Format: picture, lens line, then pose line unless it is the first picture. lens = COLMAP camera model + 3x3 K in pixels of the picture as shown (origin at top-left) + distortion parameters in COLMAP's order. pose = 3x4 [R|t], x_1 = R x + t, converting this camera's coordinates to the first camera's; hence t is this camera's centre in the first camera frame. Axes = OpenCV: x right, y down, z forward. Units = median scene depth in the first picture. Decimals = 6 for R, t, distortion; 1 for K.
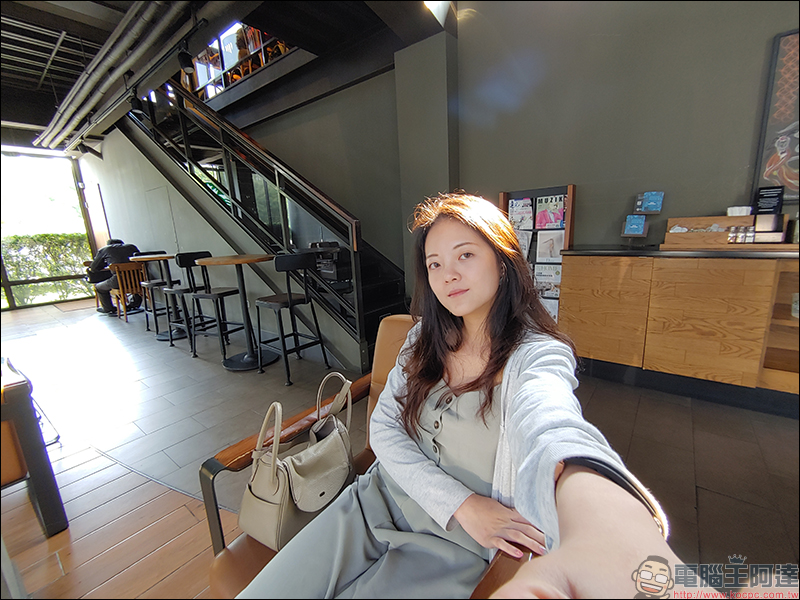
lens RADIAL K [[353.0, 0, 409.6], [0, 353.0, 302.1], [0, 0, 1]] dist [-0.003602, 0.002127]
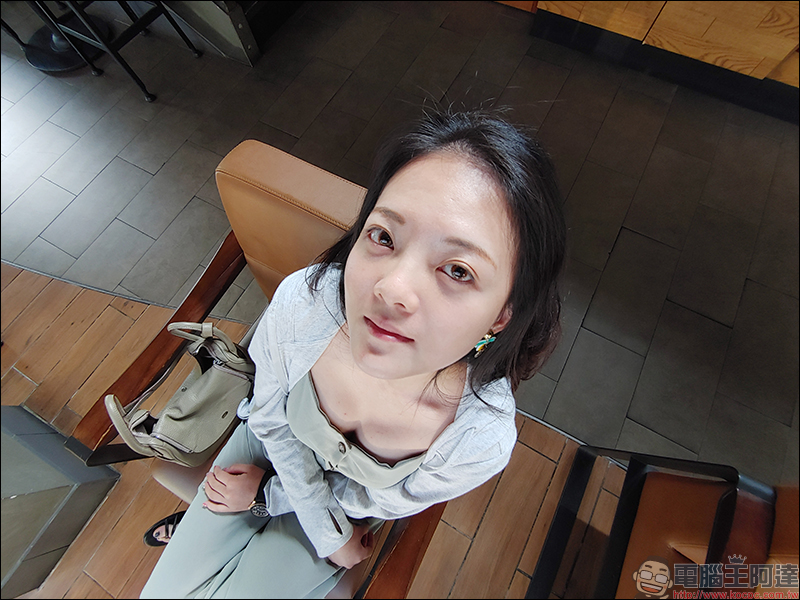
lens RADIAL K [[353.0, 0, 402.2], [0, 353.0, 301.0], [0, 0, 1]] dist [-0.003602, 0.002127]
pose [[0.990576, -0.123833, 0.058519, 0.052813], [0.016162, 0.529957, 0.847870, -0.119171], [-0.136007, -0.838934, 0.526965, 0.191900]]
